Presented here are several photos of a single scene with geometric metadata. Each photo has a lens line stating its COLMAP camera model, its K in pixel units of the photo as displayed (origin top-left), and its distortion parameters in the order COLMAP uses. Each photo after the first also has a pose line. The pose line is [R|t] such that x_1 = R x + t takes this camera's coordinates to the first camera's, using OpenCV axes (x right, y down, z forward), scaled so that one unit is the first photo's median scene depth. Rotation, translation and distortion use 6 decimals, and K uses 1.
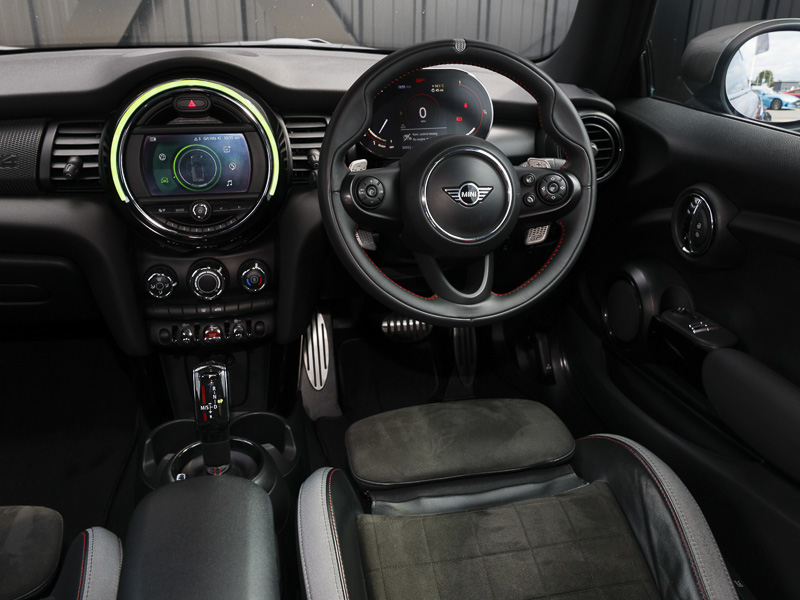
lens RADIAL K [[740.4, 0, 400.0], [0, 740.4, 300.0], [0, 0, 1]] dist [-0.007489, 0.001042]
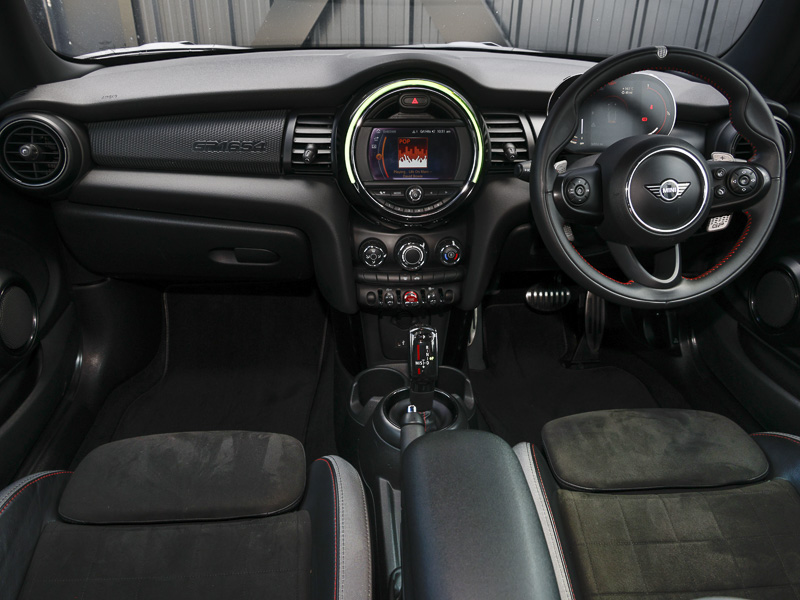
lens RADIAL K [[613.9, 0, 400.0], [0, 613.9, 300.0], [0, 0, 1]] dist [0.006403, -0.000341]
pose [[0.991271, 0.058574, -0.118118, -0.162457], [-0.051478, 0.996731, 0.062263, -0.012796], [0.121379, -0.055639, 0.991046, 0.025891]]
